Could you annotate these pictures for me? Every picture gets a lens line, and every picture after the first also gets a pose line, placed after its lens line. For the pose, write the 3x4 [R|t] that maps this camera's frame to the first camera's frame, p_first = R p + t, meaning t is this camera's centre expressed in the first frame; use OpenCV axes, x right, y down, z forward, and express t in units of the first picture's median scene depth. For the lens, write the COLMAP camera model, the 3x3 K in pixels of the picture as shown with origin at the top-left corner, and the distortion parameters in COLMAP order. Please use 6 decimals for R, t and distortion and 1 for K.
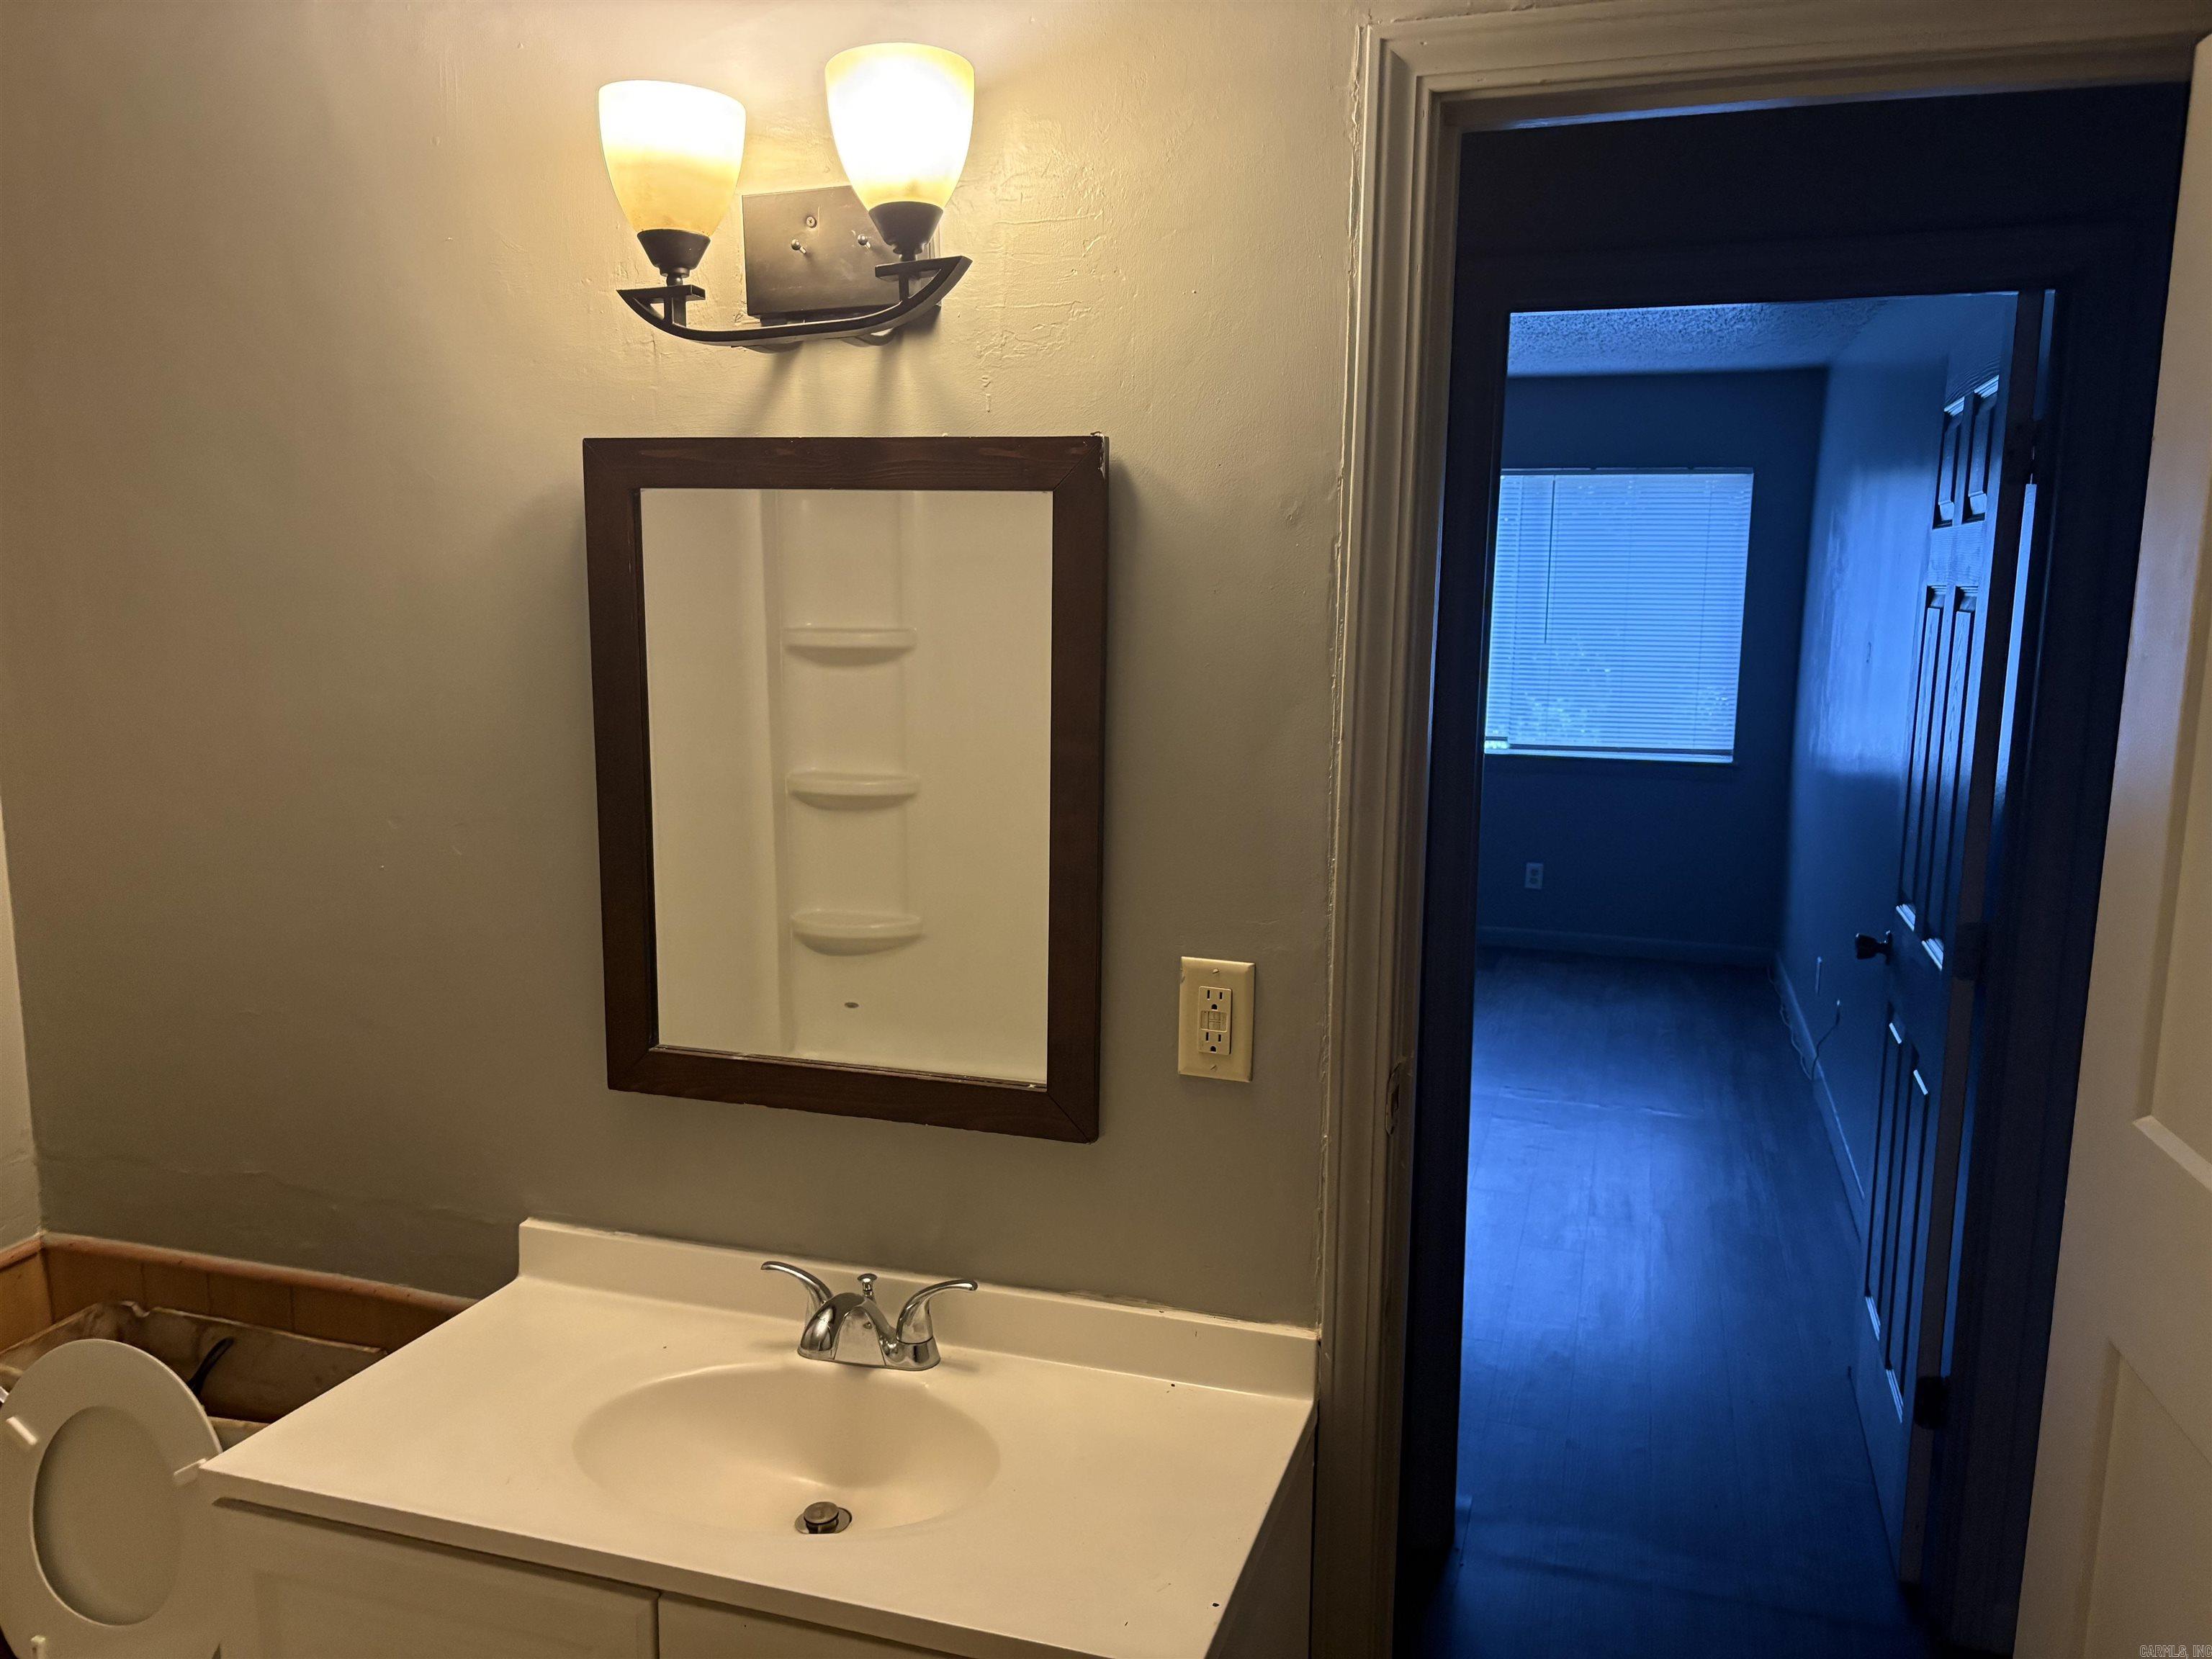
lens RADIAL K [[1680.7, 0, 1106.0], [0, 1680.7, 829.5], [0, 0, 1]] dist [0.056442, -0.001093]
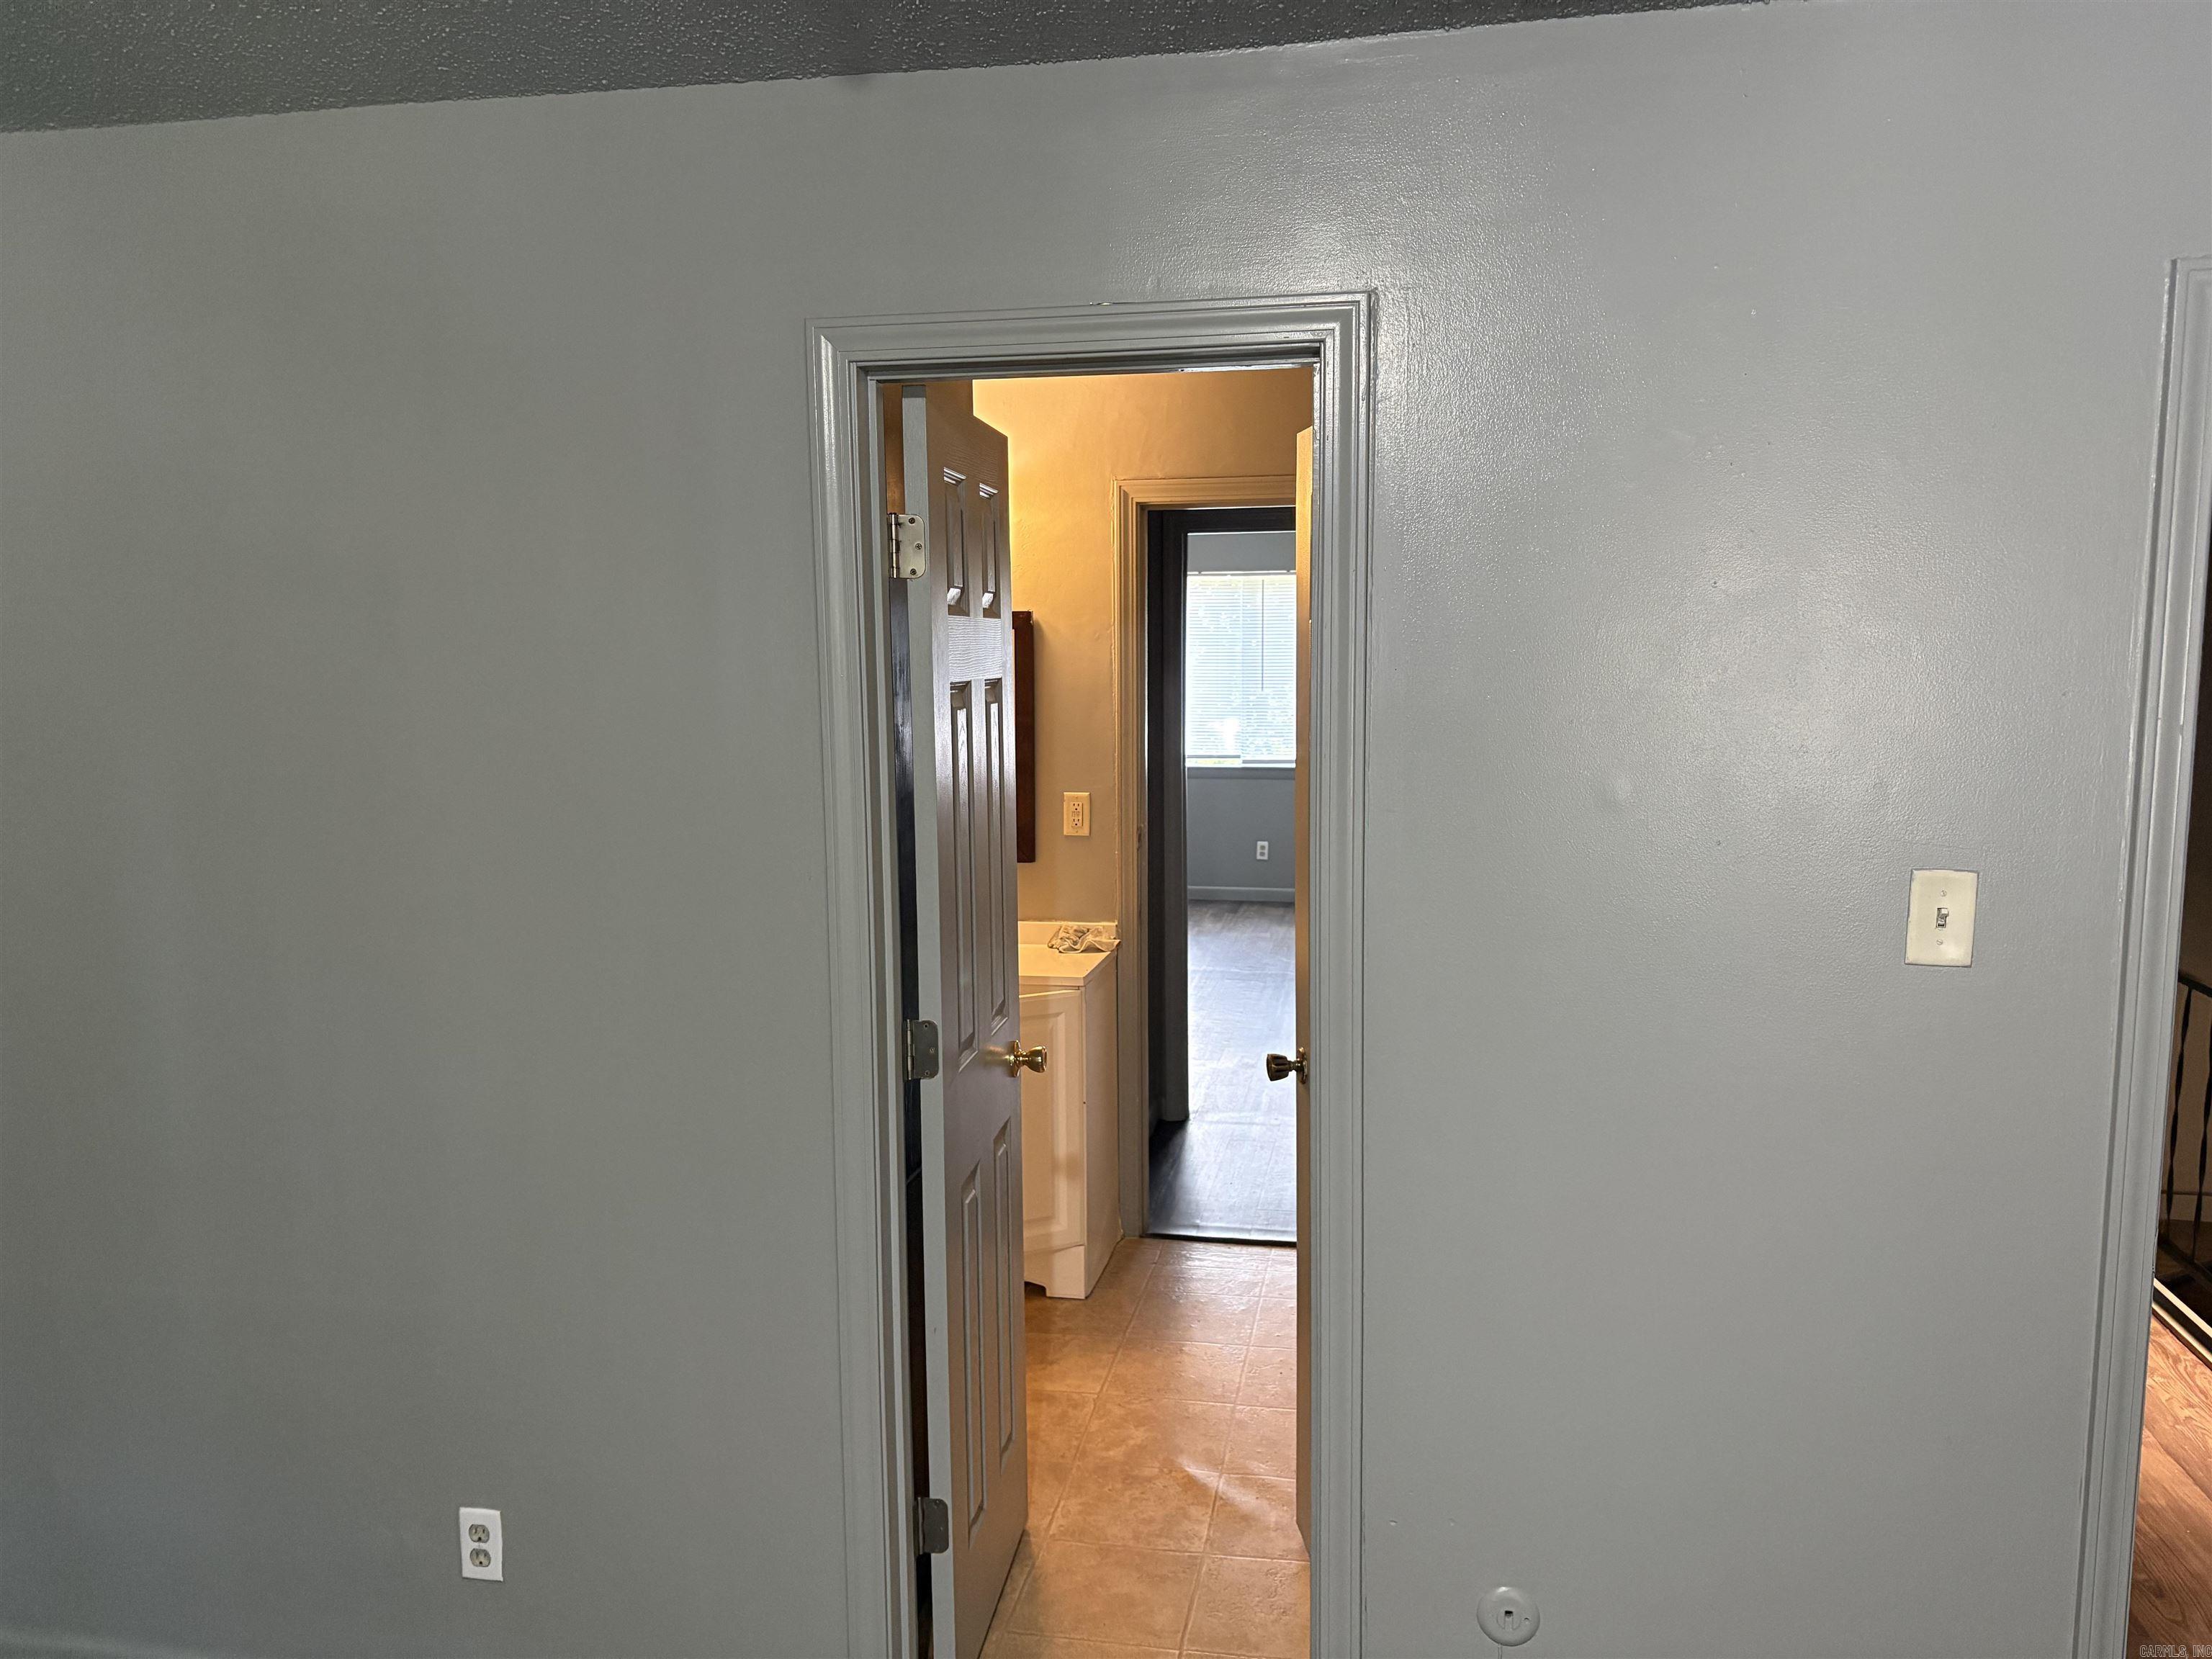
lens RADIAL K [[1680.7, 0, 1106.0], [0, 1680.7, 829.5], [0, 0, 1]] dist [0.056442, -0.001093]
pose [[0.992045, -0.034809, 0.120977, -0.066306], [0.039227, 0.998640, -0.034336, 0.068975], [-0.119617, 0.038808, 0.992061, -0.523837]]
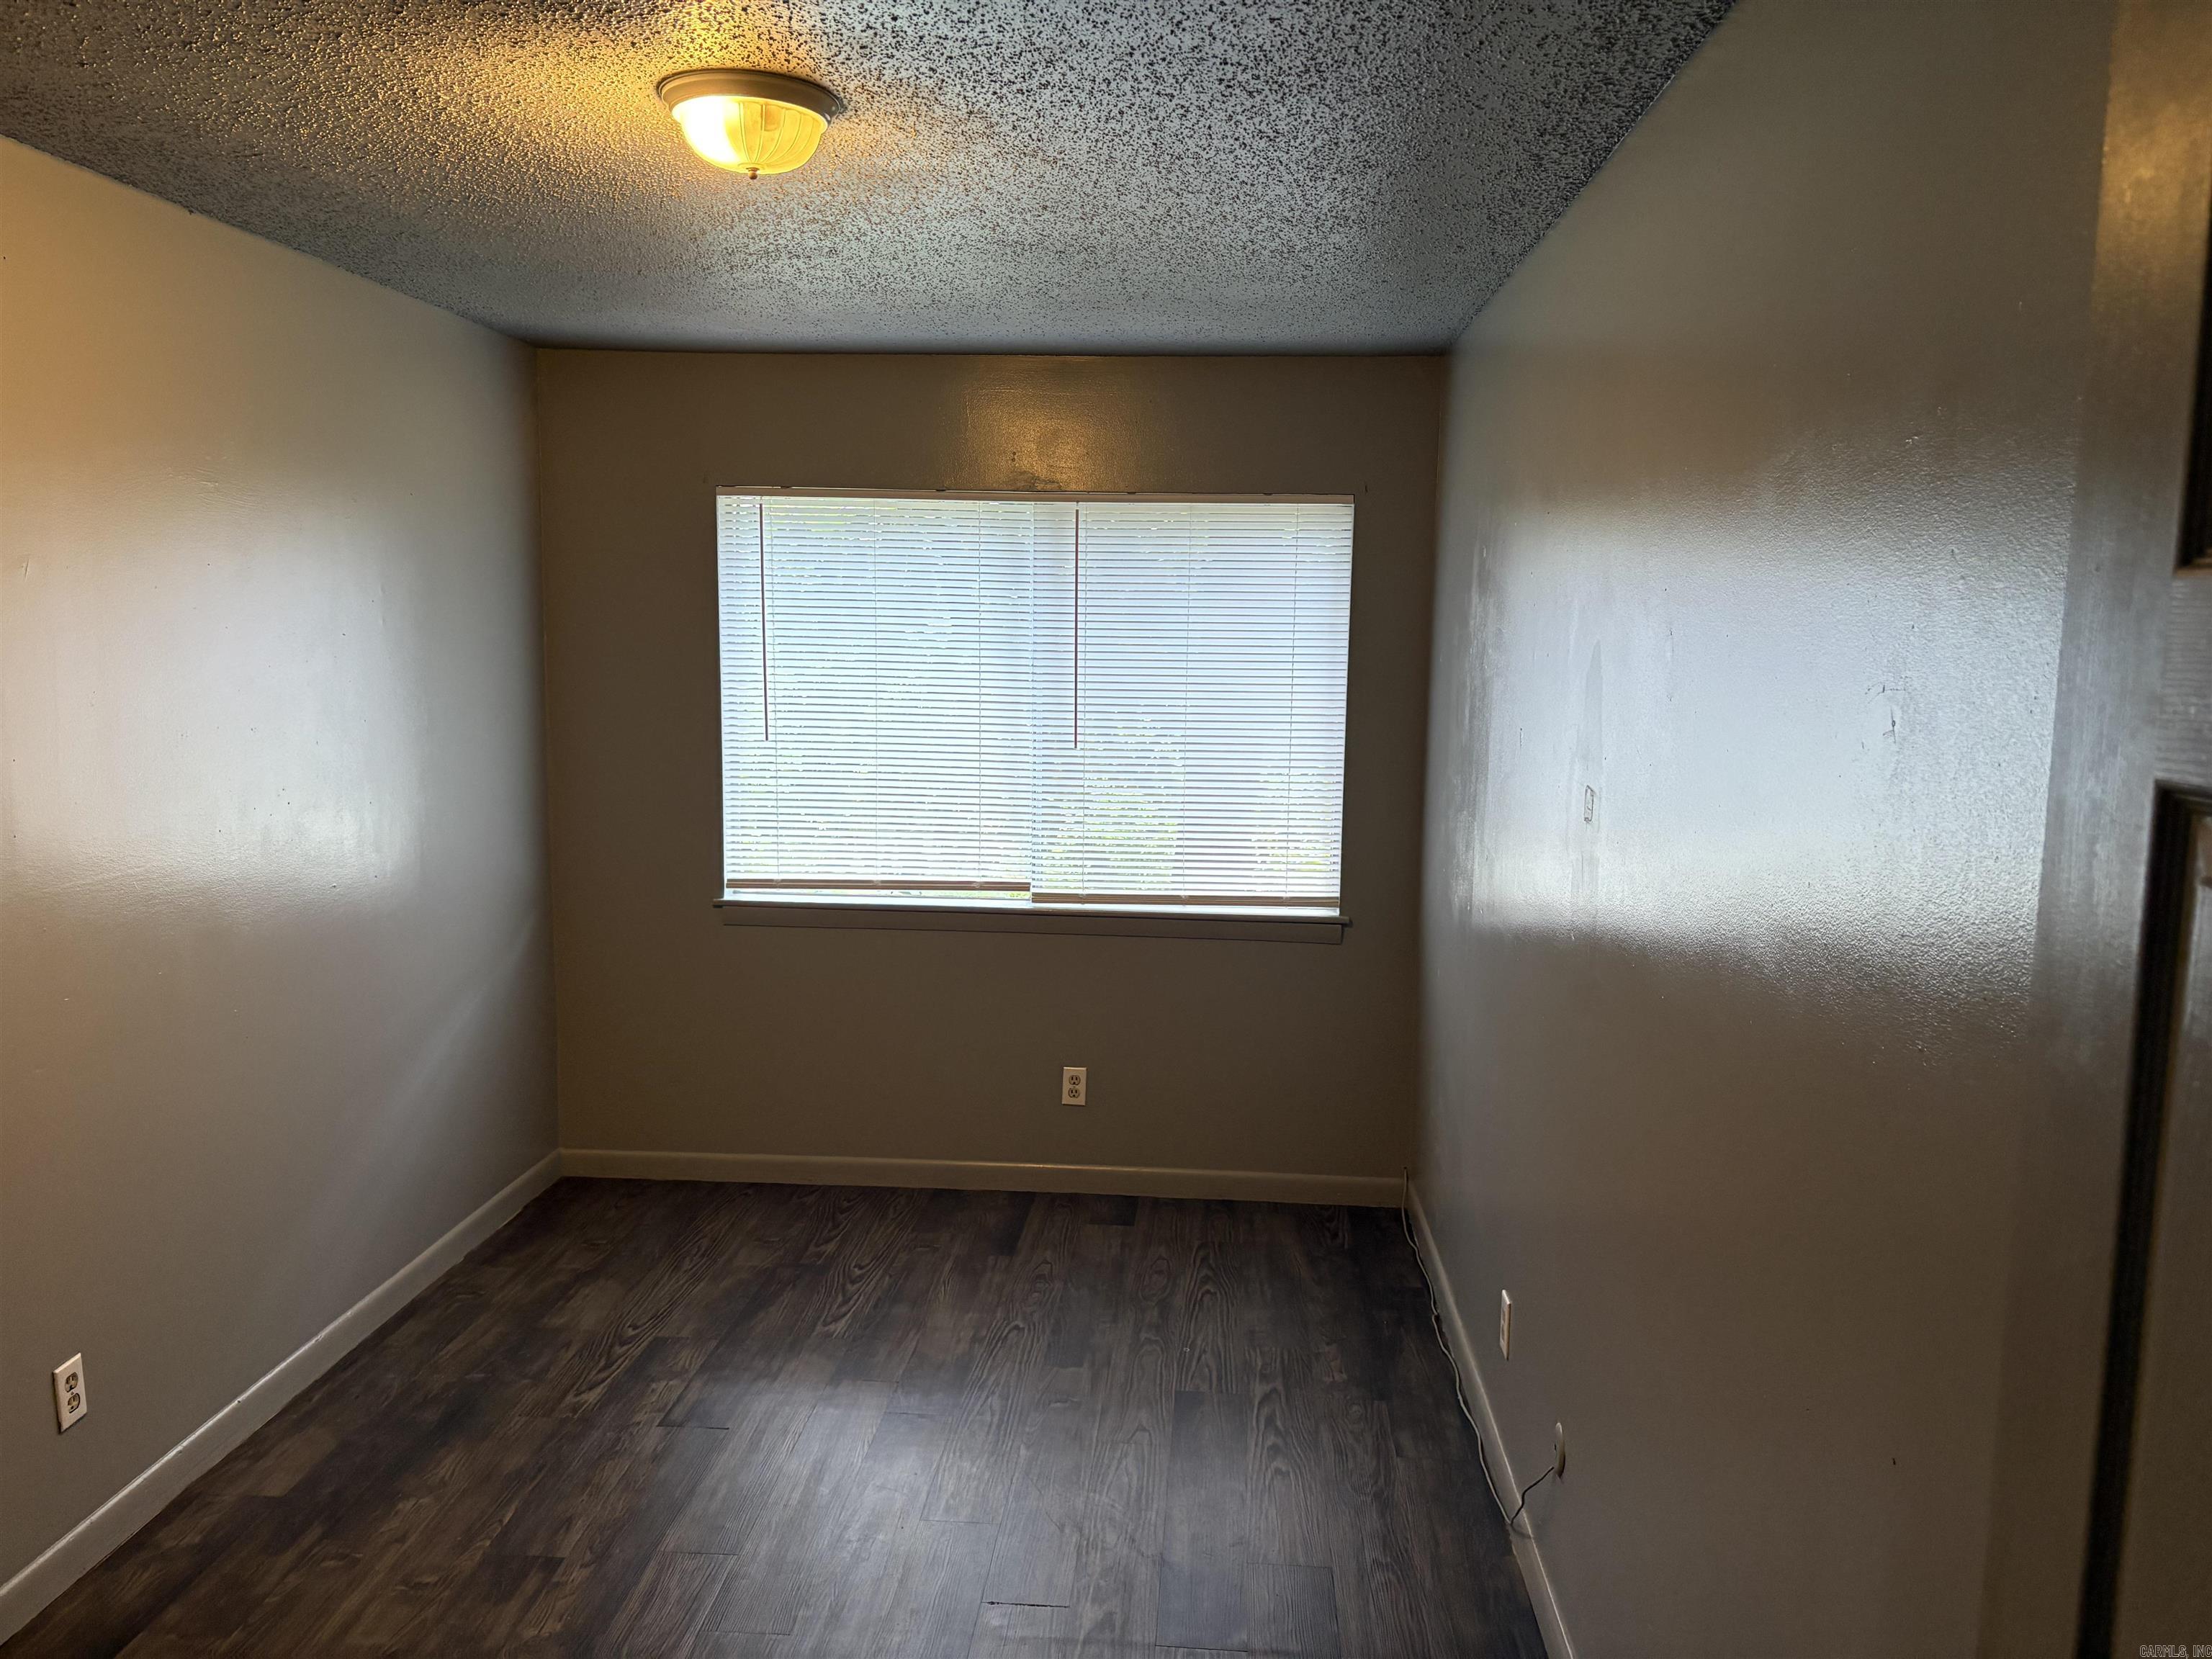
lens RADIAL K [[1680.7, 0, 1106.0], [0, 1680.7, 829.5], [0, 0, 1]] dist [0.056442, -0.001093]
pose [[0.972009, -0.025872, 0.233514, 0.141161], [0.034081, 0.998932, -0.031188, -0.069925], [-0.232457, 0.038273, 0.971853, 0.424785]]
